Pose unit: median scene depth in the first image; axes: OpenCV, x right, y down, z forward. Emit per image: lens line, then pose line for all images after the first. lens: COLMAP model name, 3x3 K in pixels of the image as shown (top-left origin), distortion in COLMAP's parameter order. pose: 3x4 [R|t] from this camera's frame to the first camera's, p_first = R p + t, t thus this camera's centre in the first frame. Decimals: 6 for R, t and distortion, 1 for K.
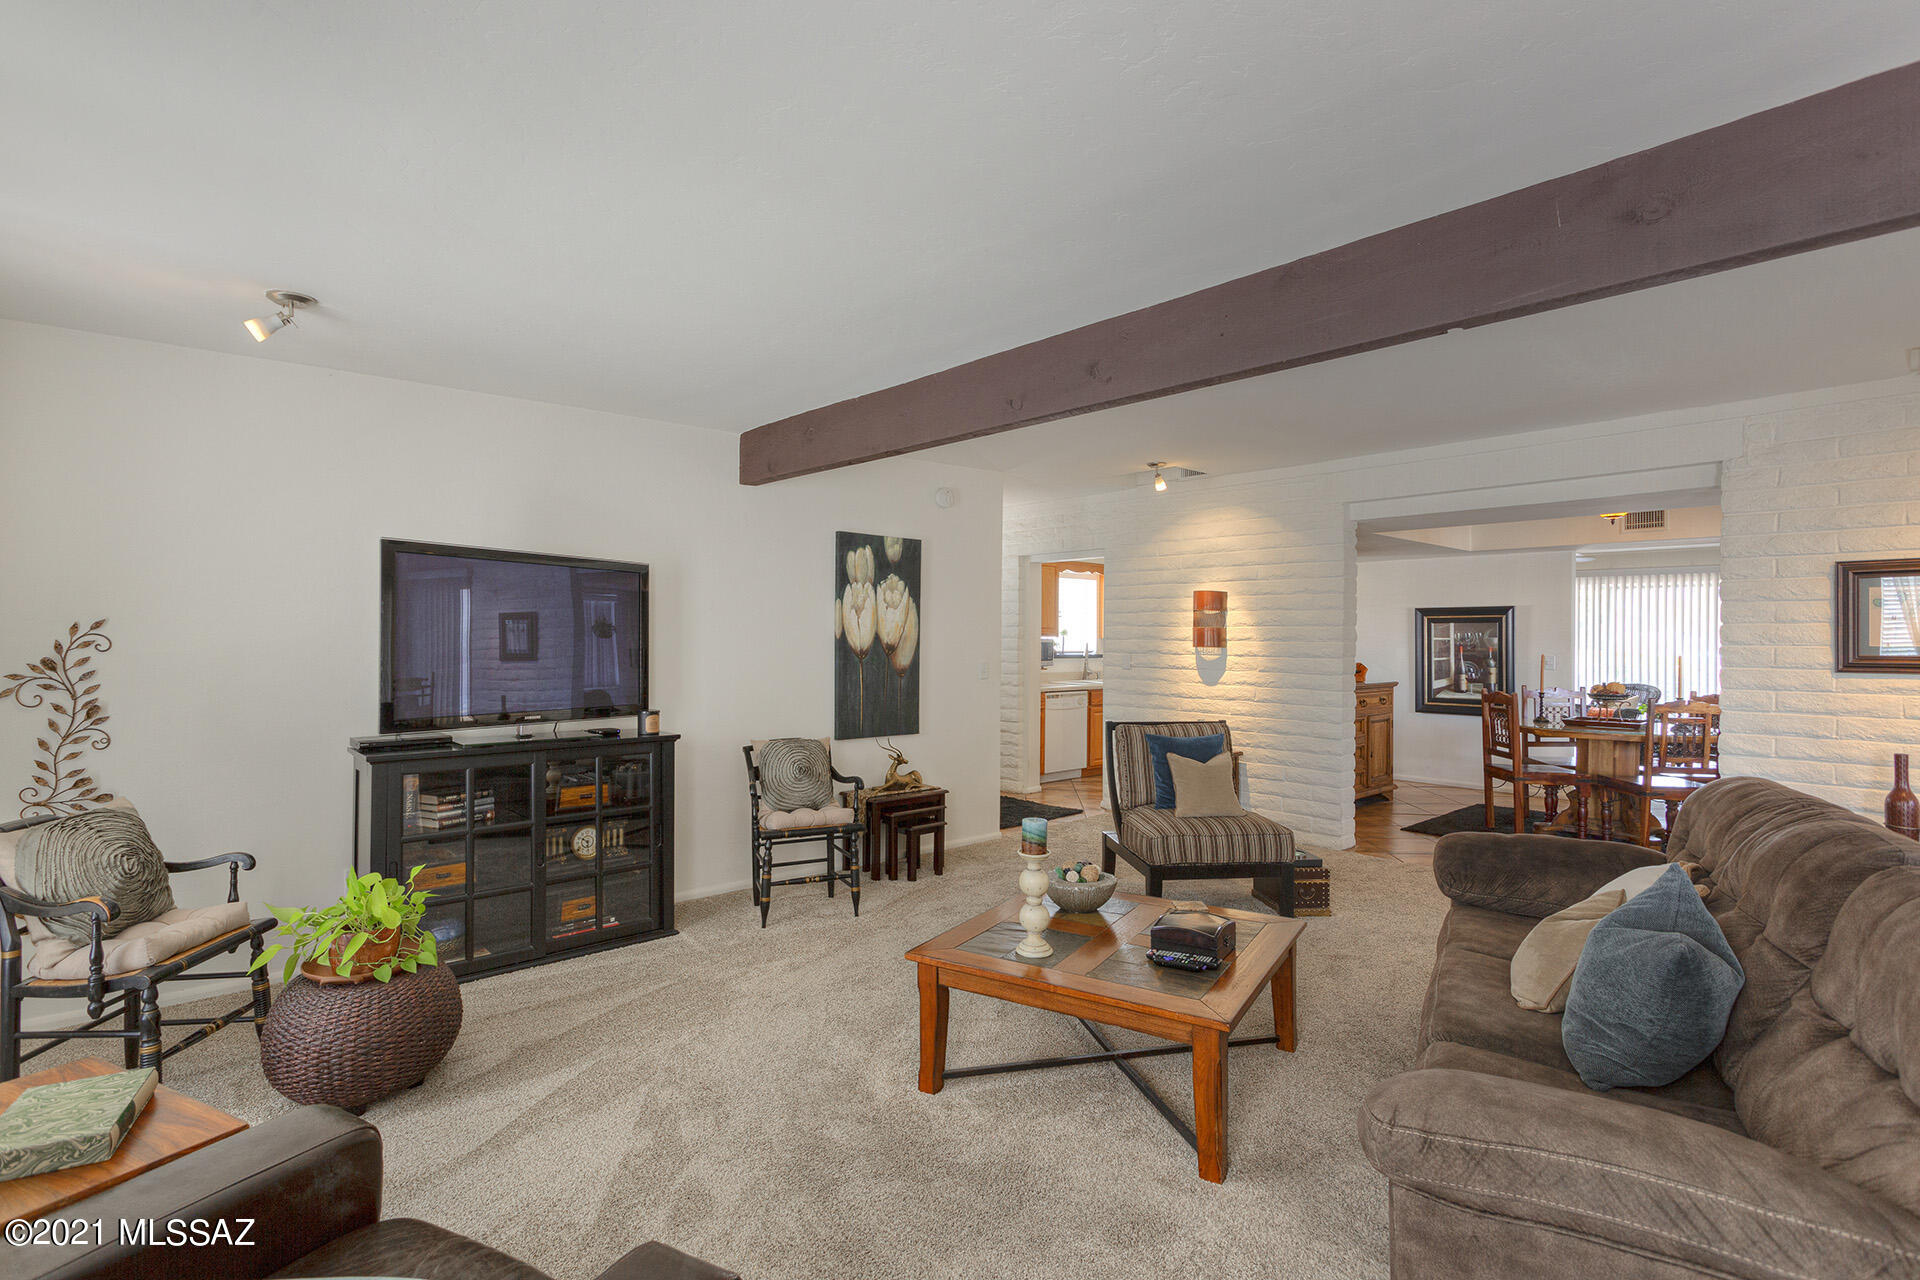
lens RADIAL K [[915.6, 0, 953.0], [0, 915.6, 634.4], [0, 0, 1]] dist [0.003495, 0.000341]
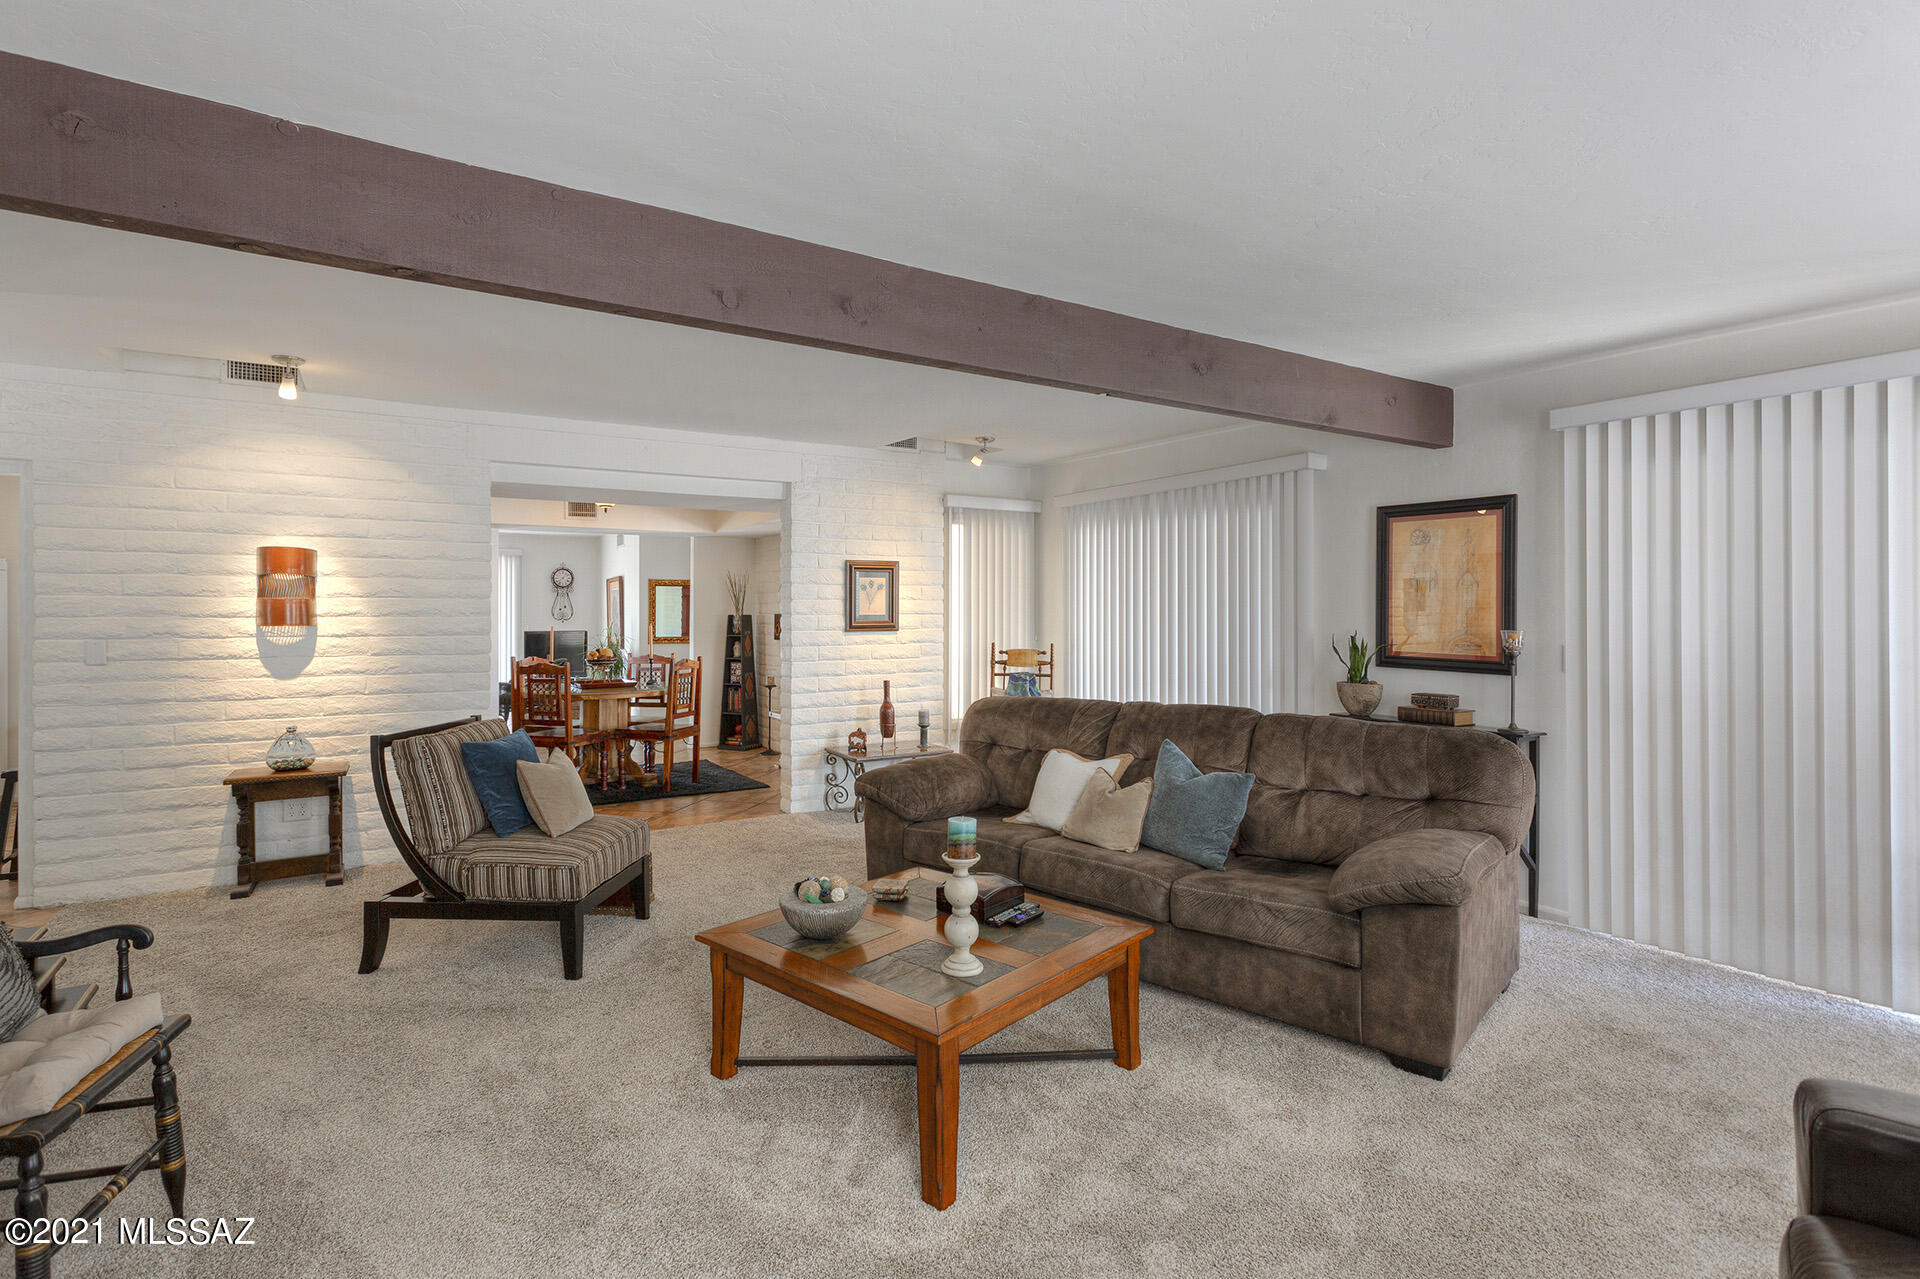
lens RADIAL K [[915.6, 0, 928.3], [0, 915.6, 602.7], [0, 0, 1]] dist [0.003495, 0.000341]
pose [[0.189629, 0.004235, 0.981847, -0.316702], [0.000731, 0.999990, -0.004454, -0.000627], [-0.981856, 0.001563, 0.189624, 0.350637]]
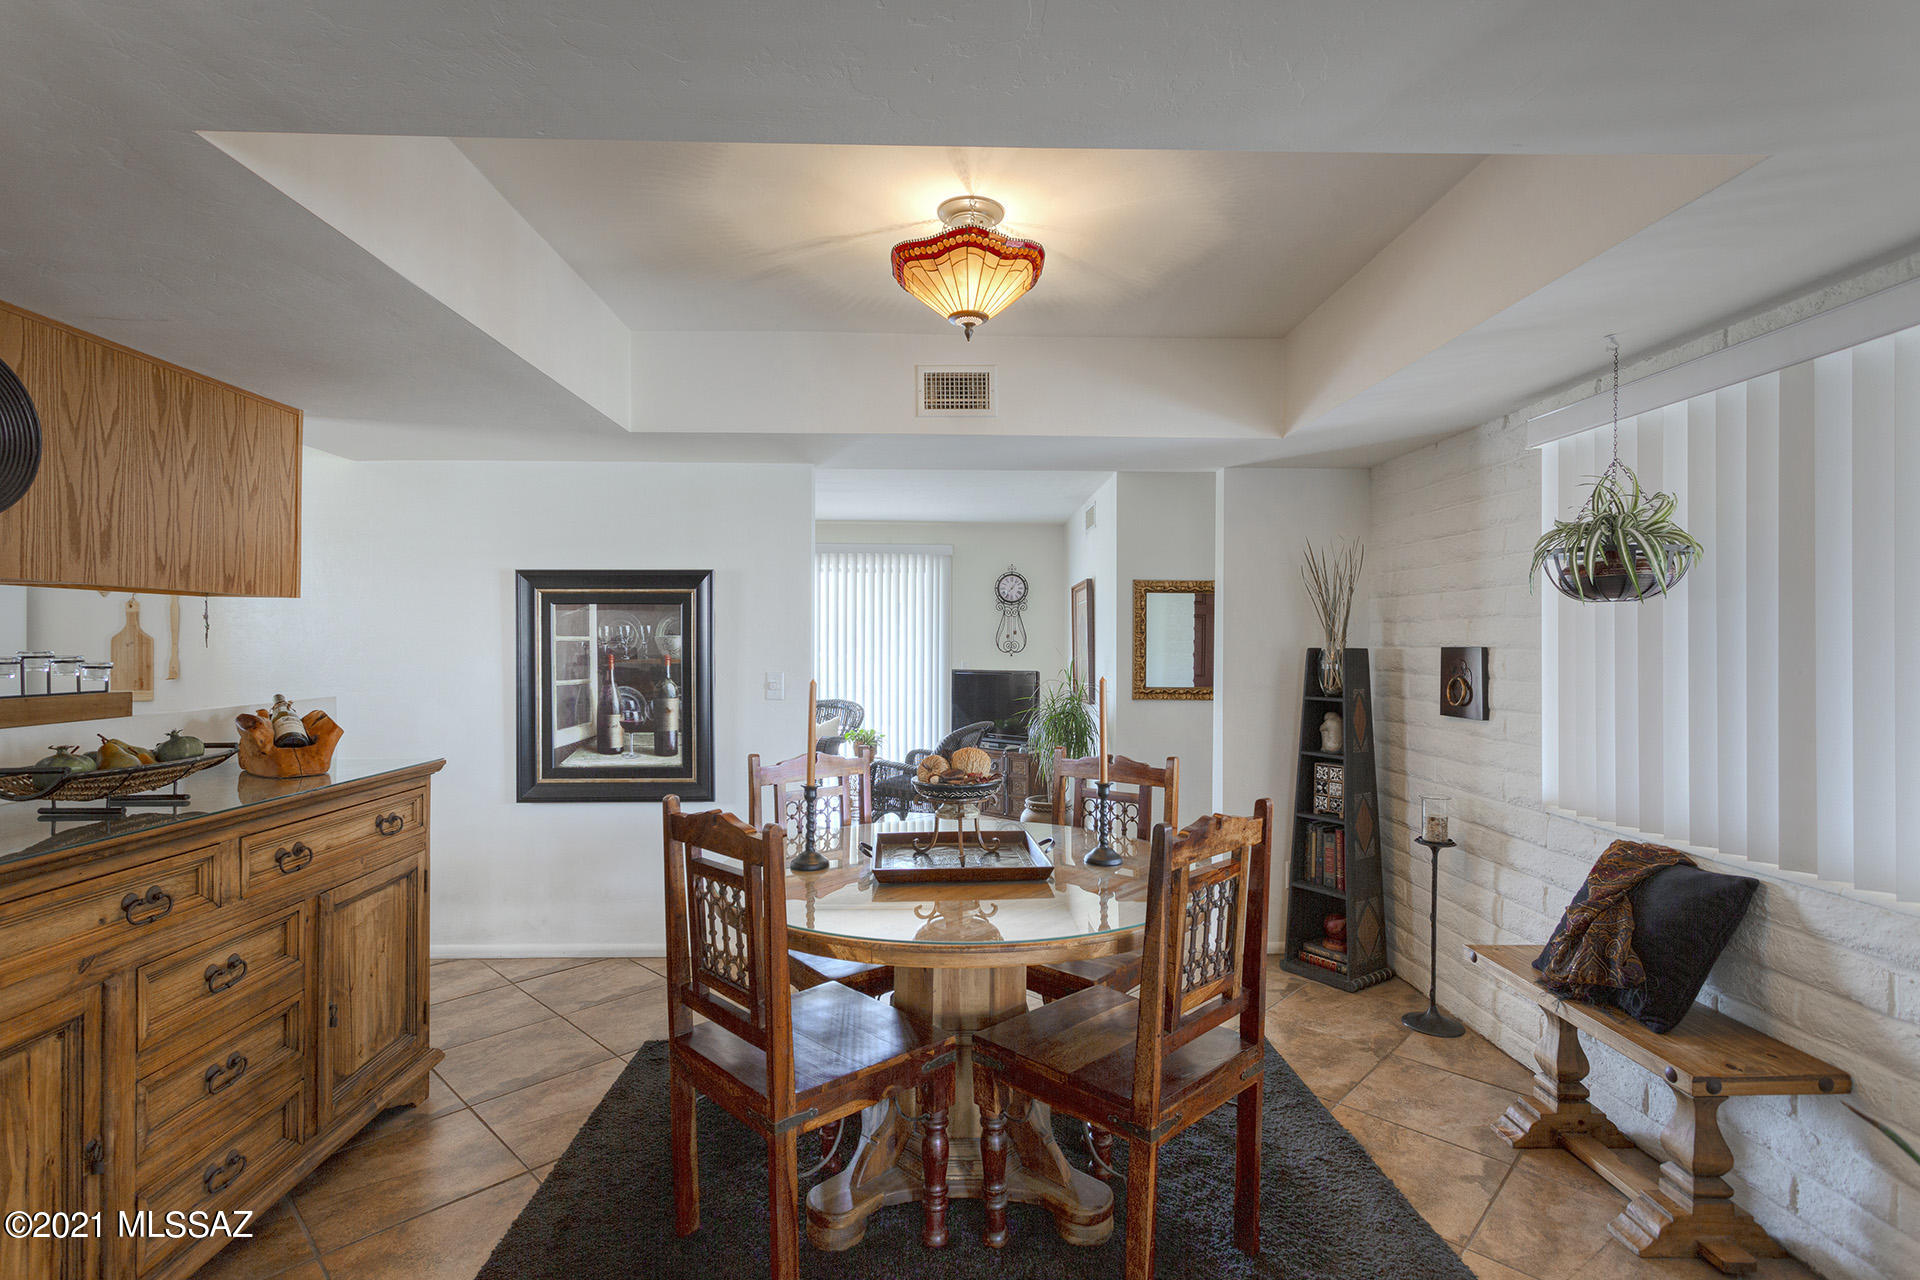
lens RADIAL K [[915.6, 0, 942.3], [0, 915.6, 645.6], [0, 0, 1]] dist [0.003495, 0.000341]
pose [[0.659565, -0.006519, 0.751619, 0.387849], [-0.001205, 0.999952, 0.009731, 0.004623], [-0.751646, -0.007324, 0.659526, 0.696585]]
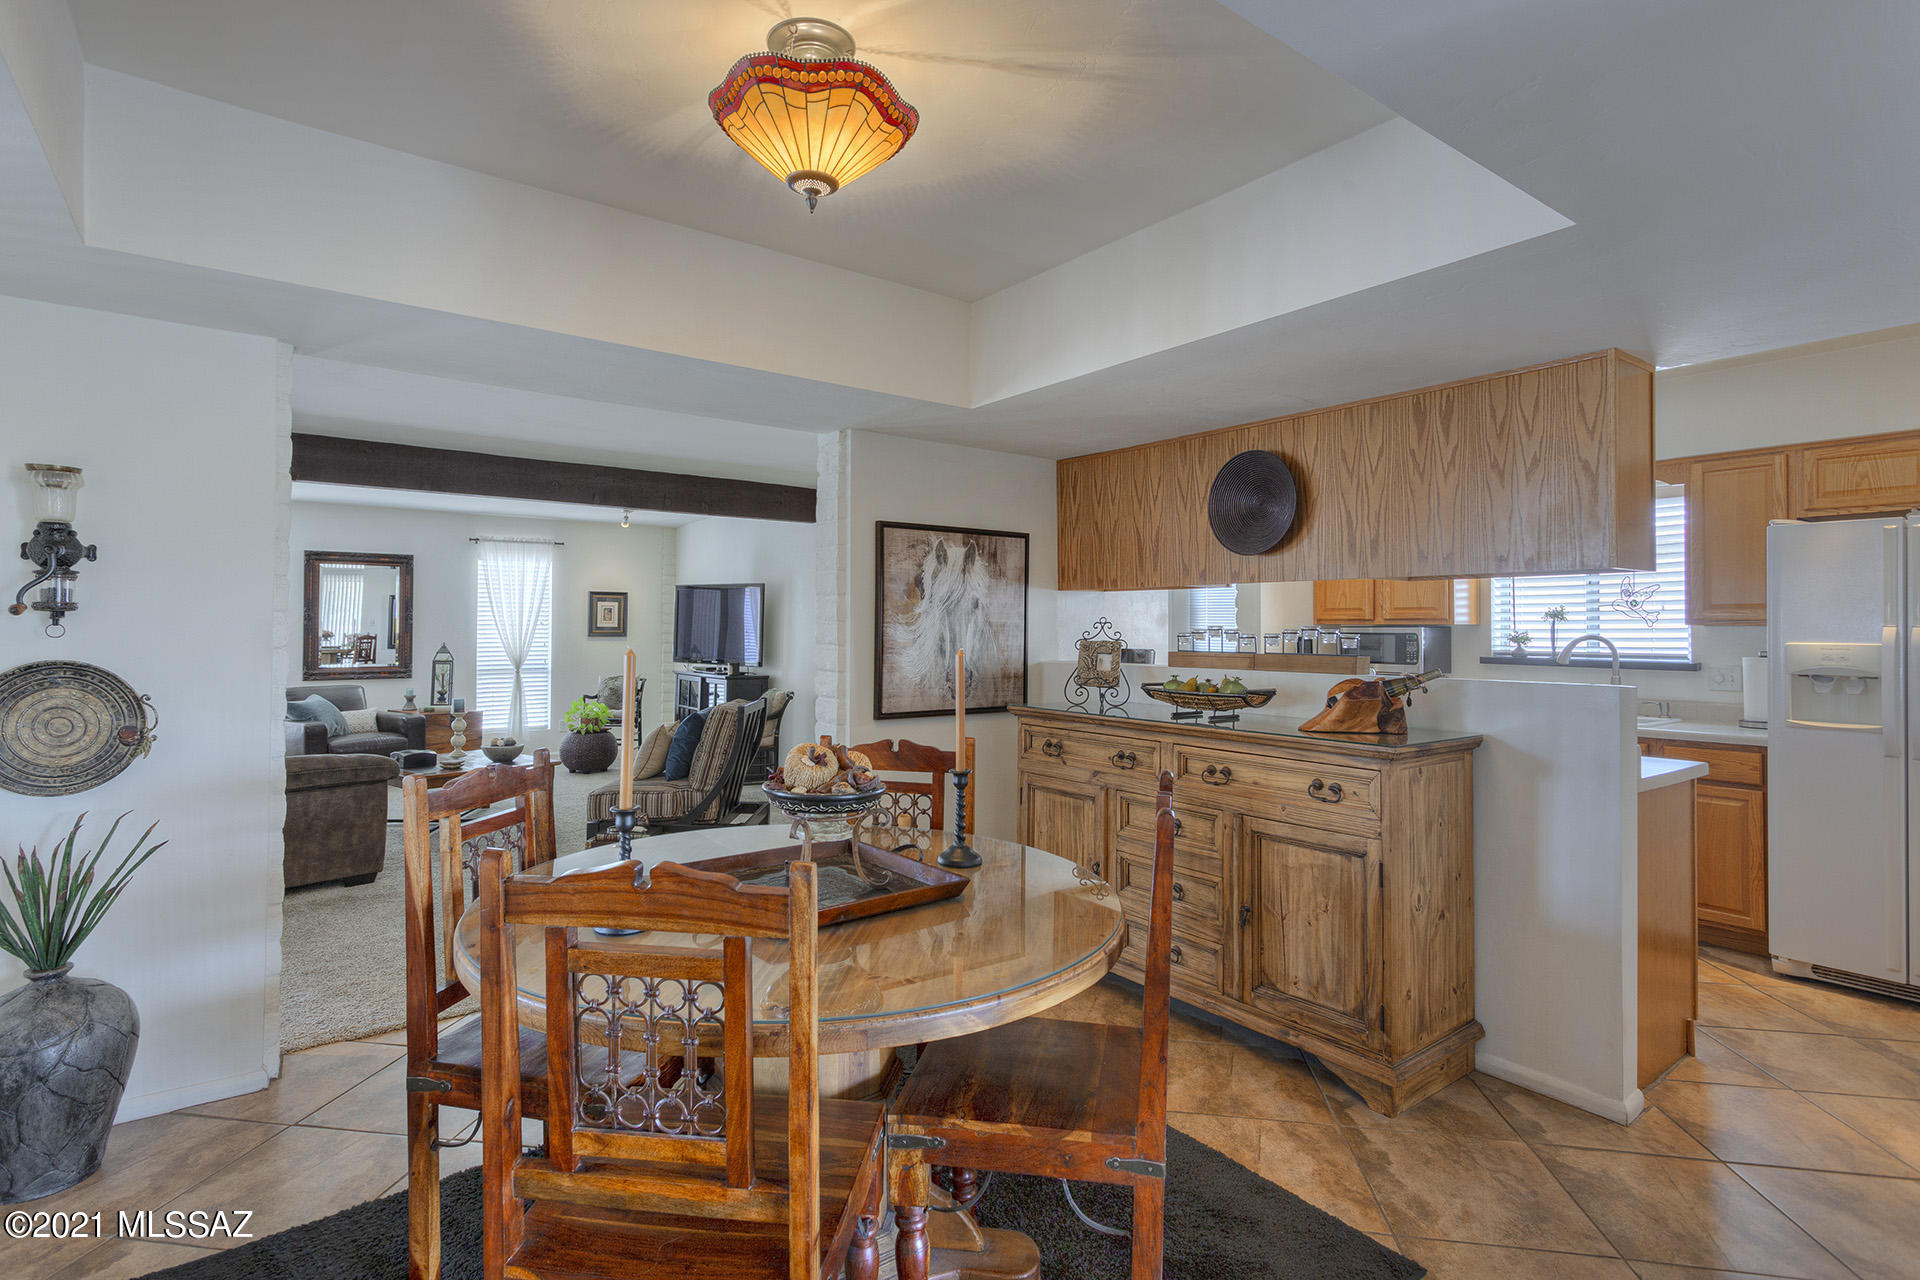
lens RADIAL K [[915.6, 0, 948.1], [0, 915.6, 614.1], [0, 0, 1]] dist [0.003495, 0.000341]
pose [[-0.088833, -0.024249, -0.995751, 0.918578], [-0.005192, 0.999701, -0.023882, 0.016008], [0.996033, 0.003049, -0.088932, 0.983782]]
